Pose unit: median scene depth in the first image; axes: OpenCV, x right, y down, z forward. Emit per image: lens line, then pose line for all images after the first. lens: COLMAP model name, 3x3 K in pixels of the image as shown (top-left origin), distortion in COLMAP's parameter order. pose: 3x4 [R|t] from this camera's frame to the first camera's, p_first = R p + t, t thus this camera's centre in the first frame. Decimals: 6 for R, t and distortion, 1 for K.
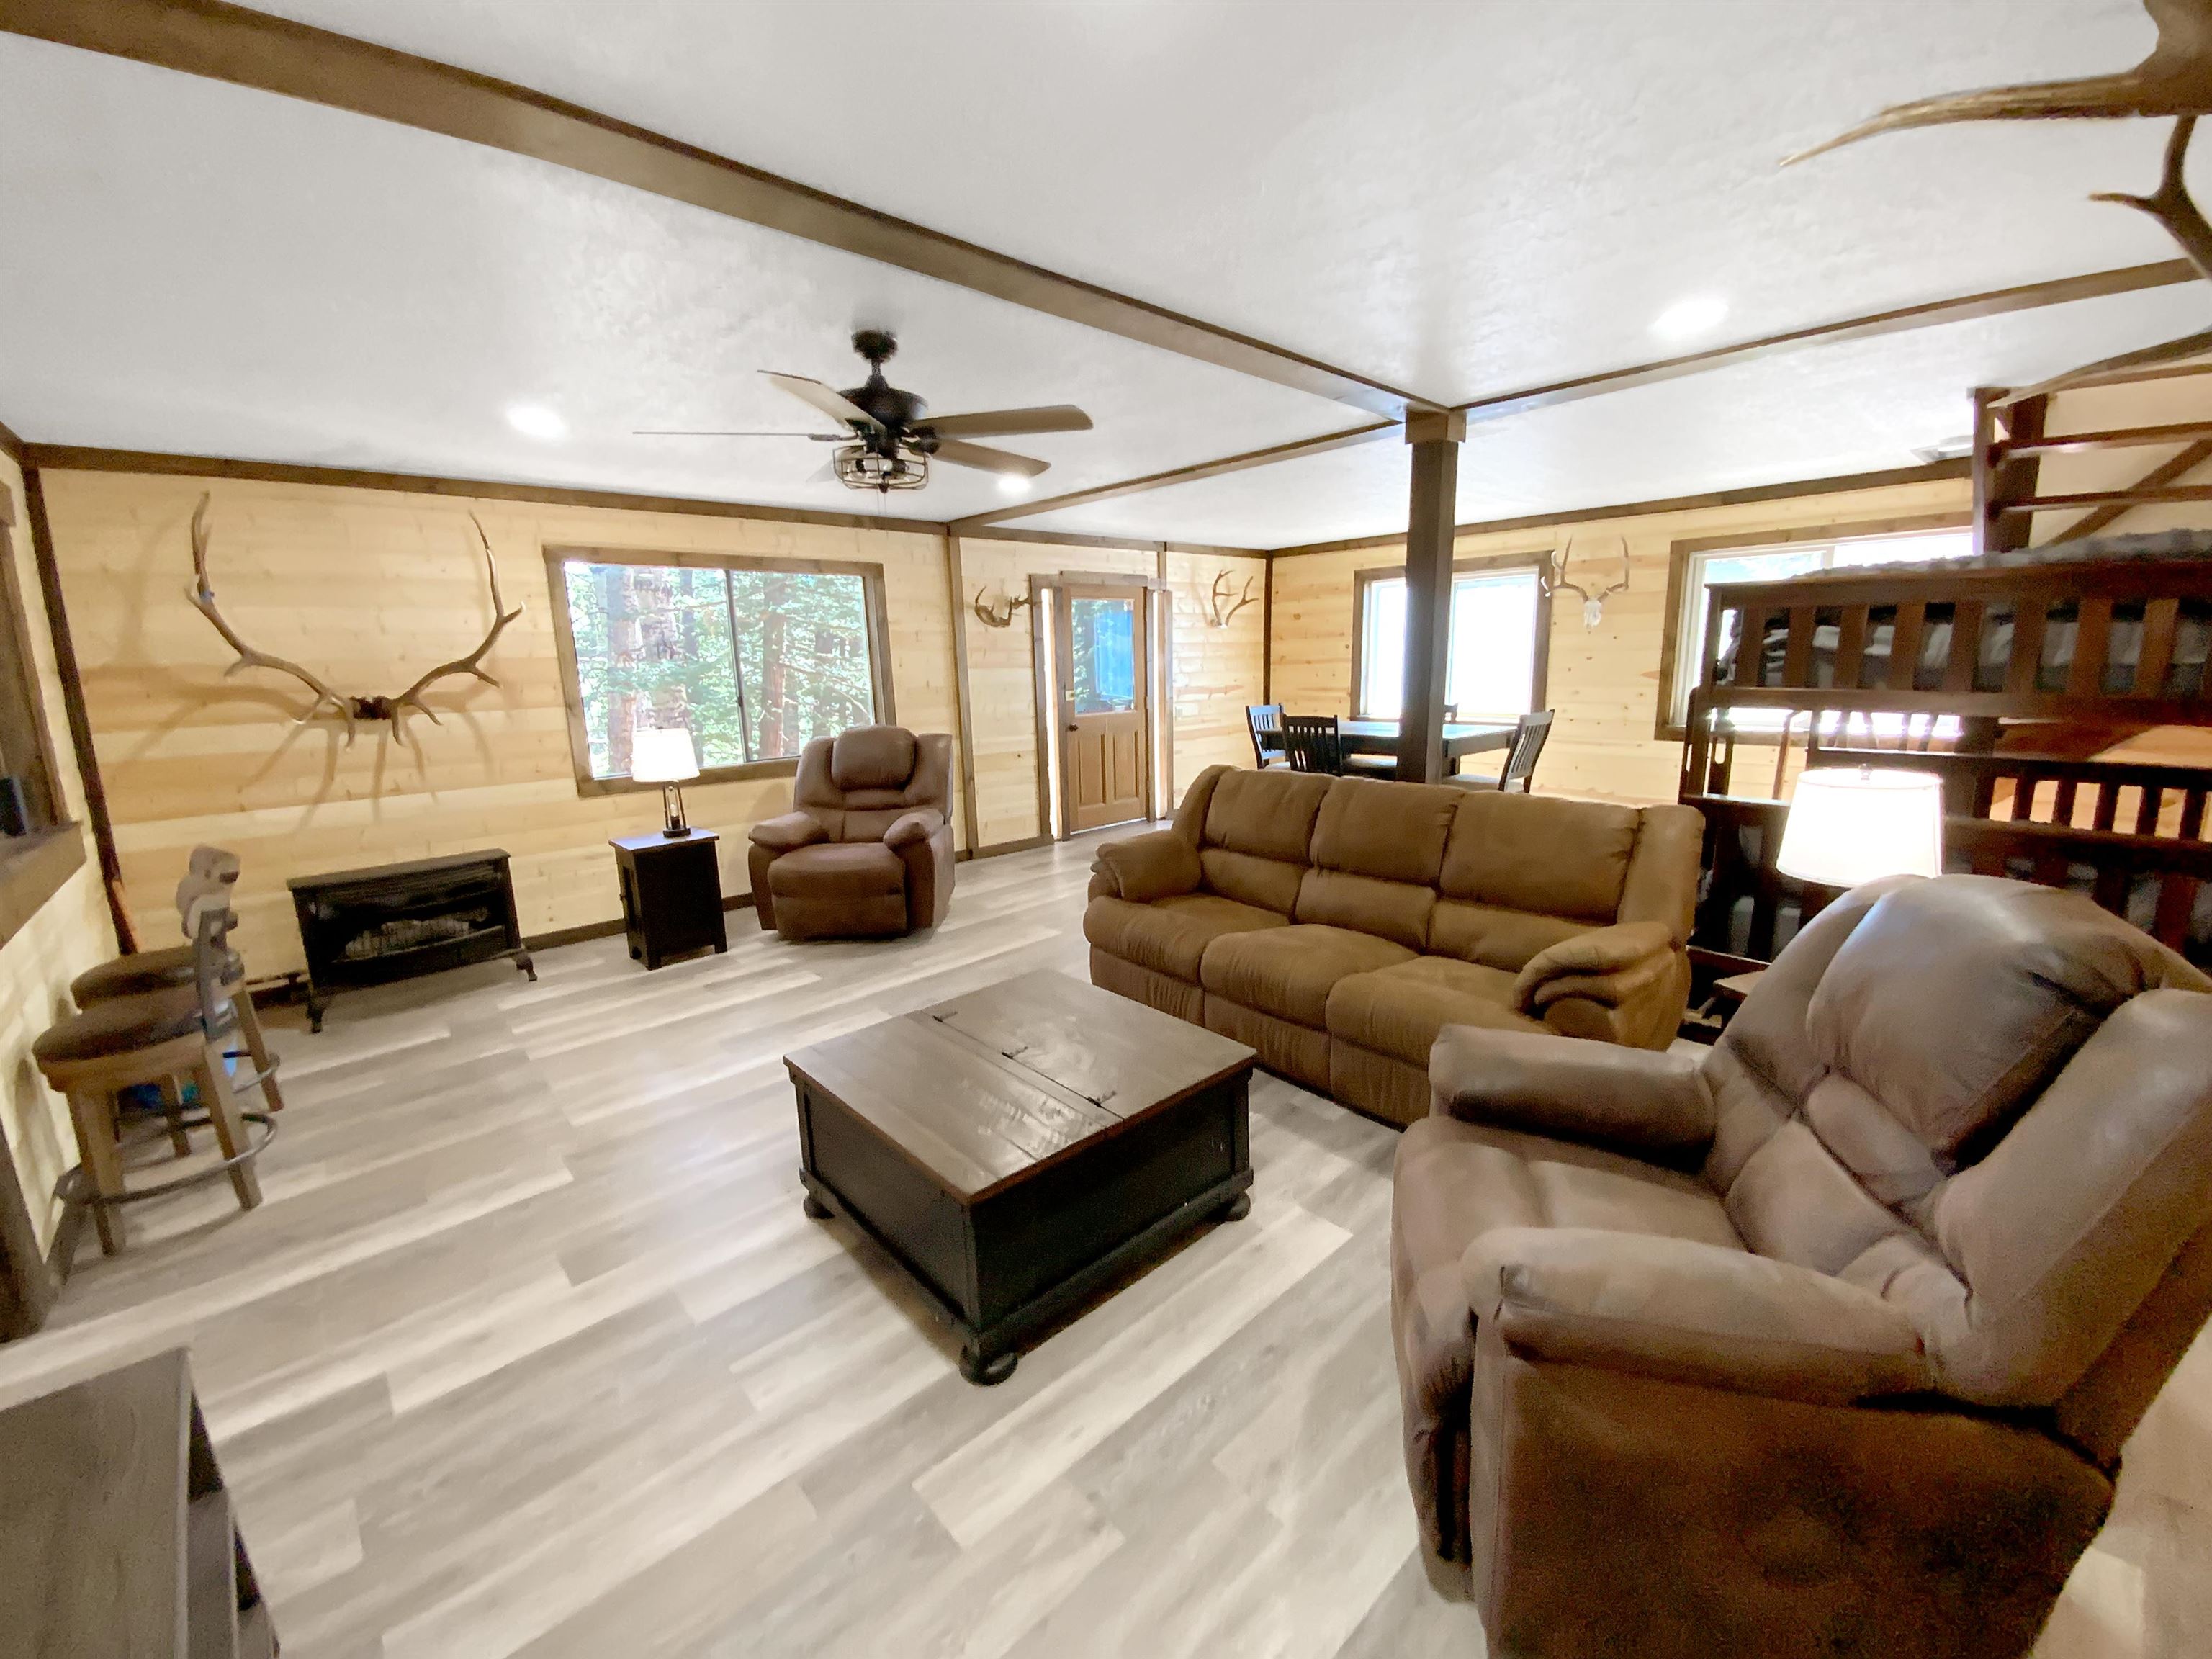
lens RADIAL K [[905.8, 0, 1116.2], [0, 905.8, 822.2], [0, 0, 1]] dist [0.039152, -0.029799]
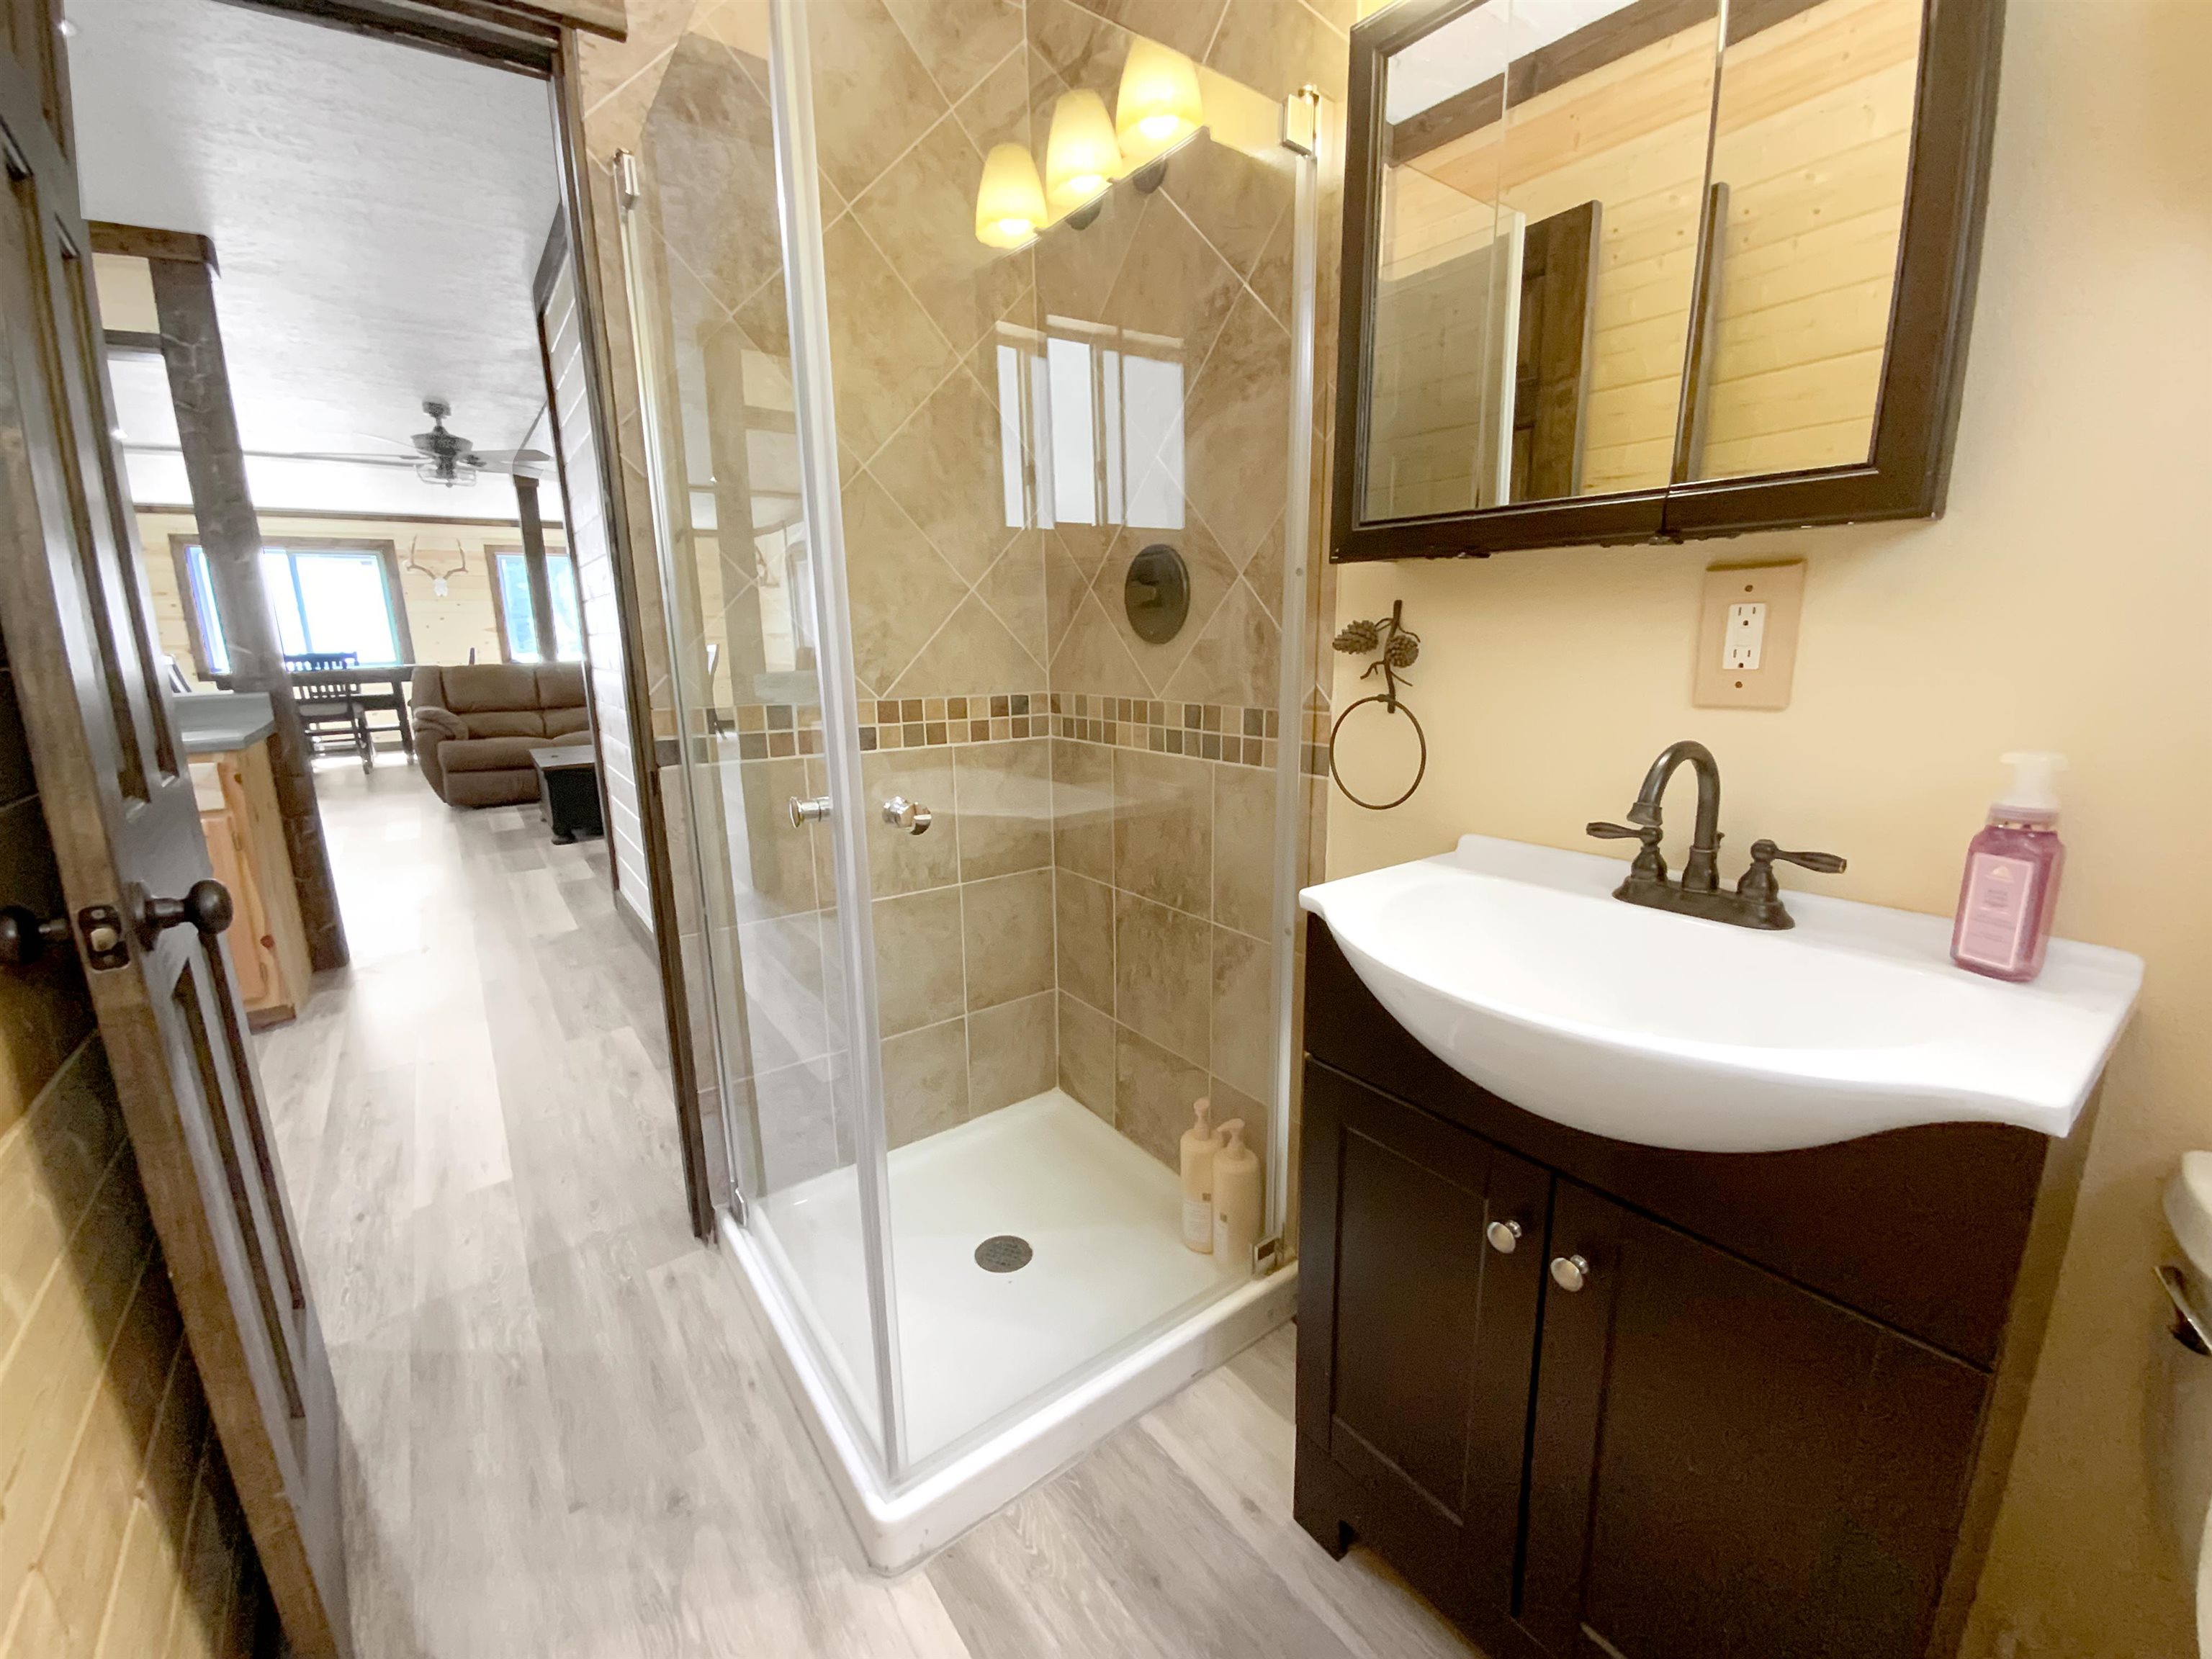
lens RADIAL K [[893.1, 0, 1101.7], [0, 893.1, 827.8], [0, 0, 1]] dist [0.018917, -0.017559]
pose [[0.122996, -0.196603, 0.972738, -1.017953], [0.198583, 0.965232, 0.169976, 0.137135], [-0.972336, 0.172263, 0.157762, -0.242623]]
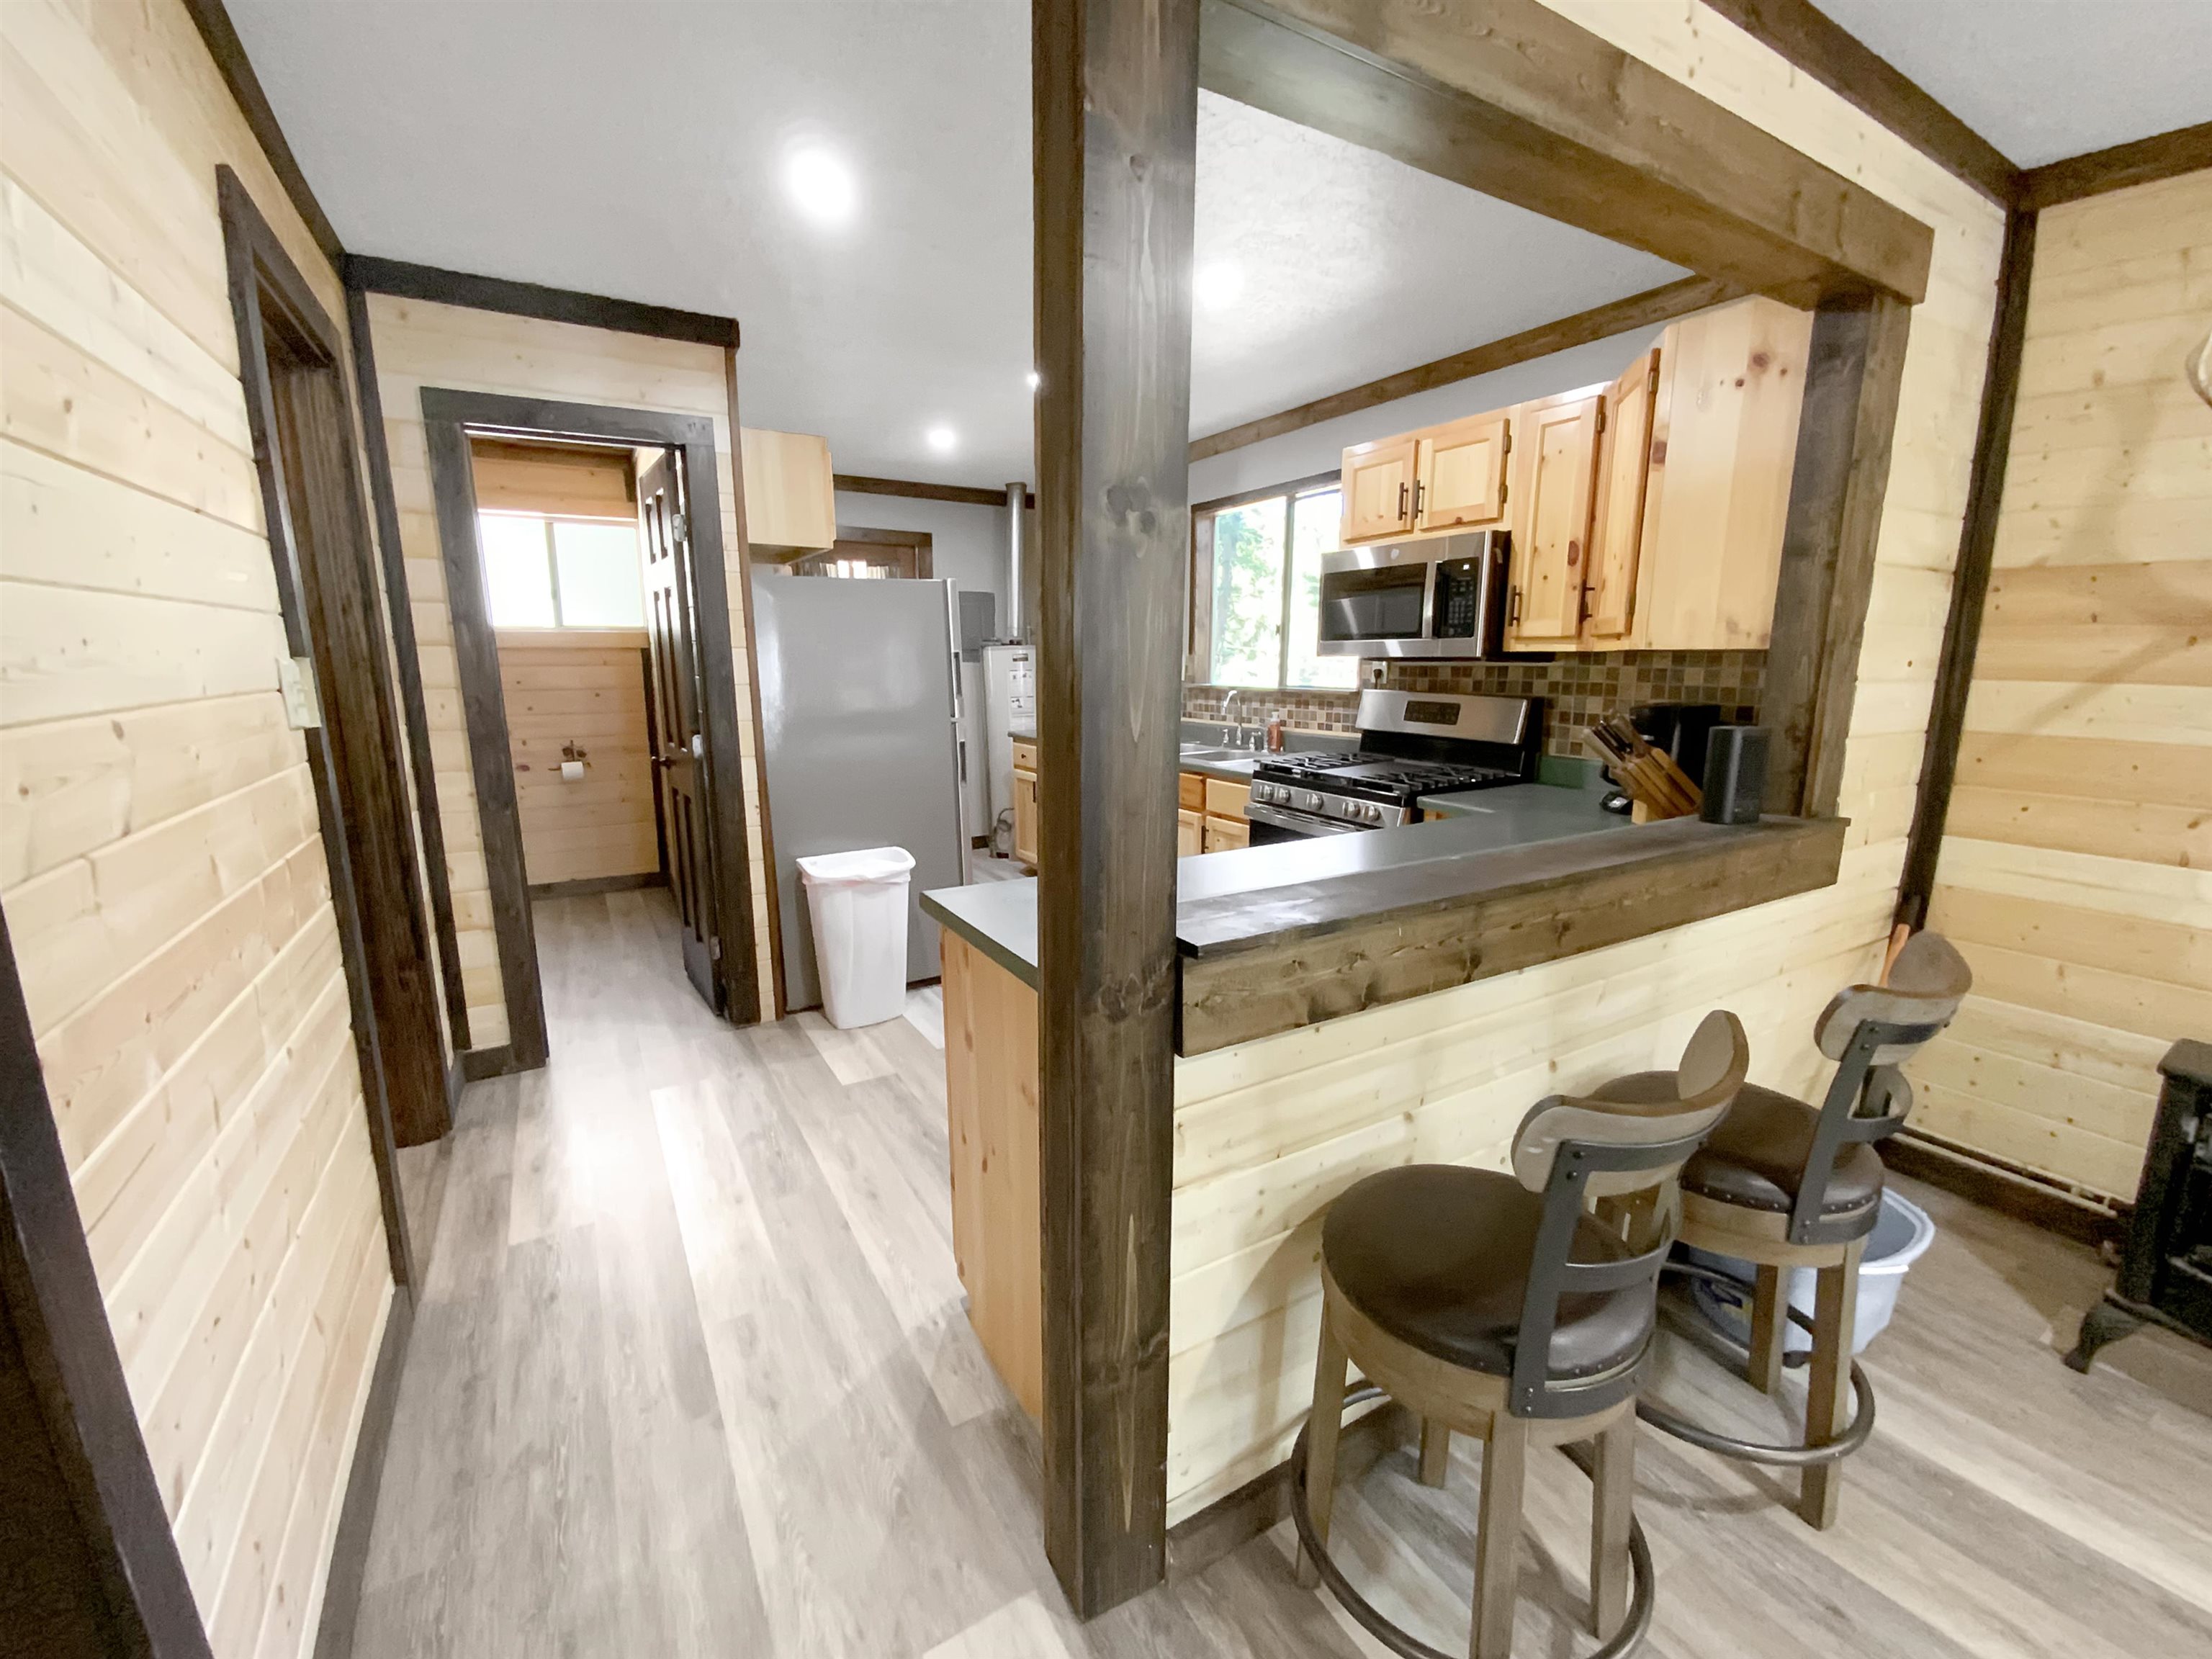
lens RADIAL K [[908.5, 0, 1098.8], [0, 908.5, 829.3], [0, 0, 1]] dist [0.030289, -0.029429]
pose [[-0.229051, 0.213361, -0.949744, -0.287992], [-0.168812, 0.952192, 0.254623, -0.040575], [0.958665, 0.218649, -0.182083, 0.400432]]
